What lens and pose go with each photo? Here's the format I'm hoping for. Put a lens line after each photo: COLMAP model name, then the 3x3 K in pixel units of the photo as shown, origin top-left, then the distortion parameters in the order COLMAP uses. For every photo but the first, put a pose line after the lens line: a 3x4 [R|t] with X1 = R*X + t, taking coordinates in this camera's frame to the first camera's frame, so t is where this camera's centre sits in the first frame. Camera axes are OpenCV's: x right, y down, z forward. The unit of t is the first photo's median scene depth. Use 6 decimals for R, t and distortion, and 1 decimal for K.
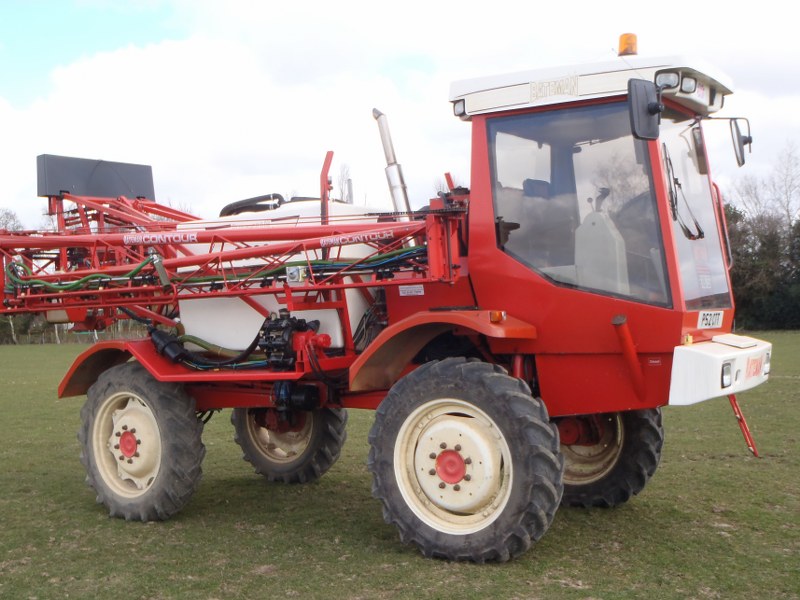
lens RADIAL K [[980.2, 0, 394.3], [0, 980.2, 307.3], [0, 0, 1]] dist [-0.001775, 0.030742]
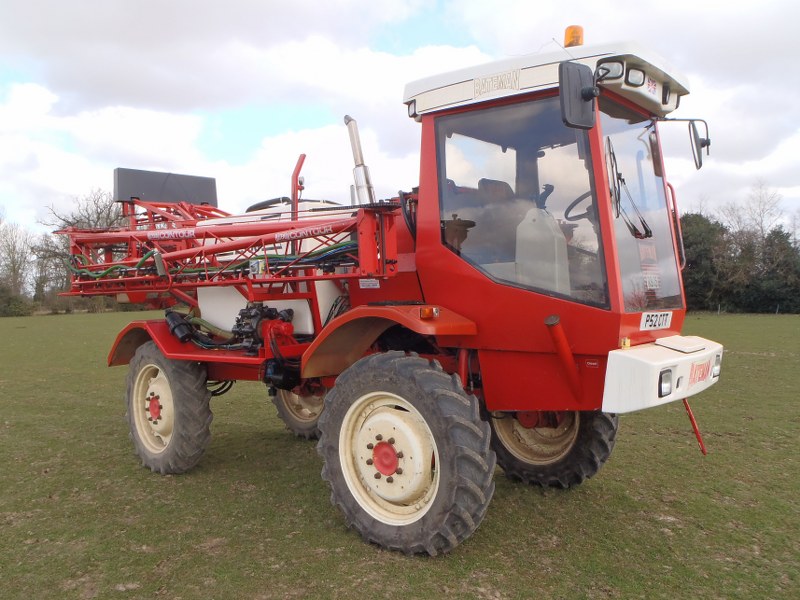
lens RADIAL K [[652.0, 0, 400.0], [0, 652.0, 300.0], [0, 0, 1]] dist [-0.022069, 0.000954]
pose [[0.991687, 0.022371, -0.126715, 0.138261], [-0.020307, 0.999640, 0.017558, -0.012780], [0.127062, -0.014839, 0.991784, 0.297970]]
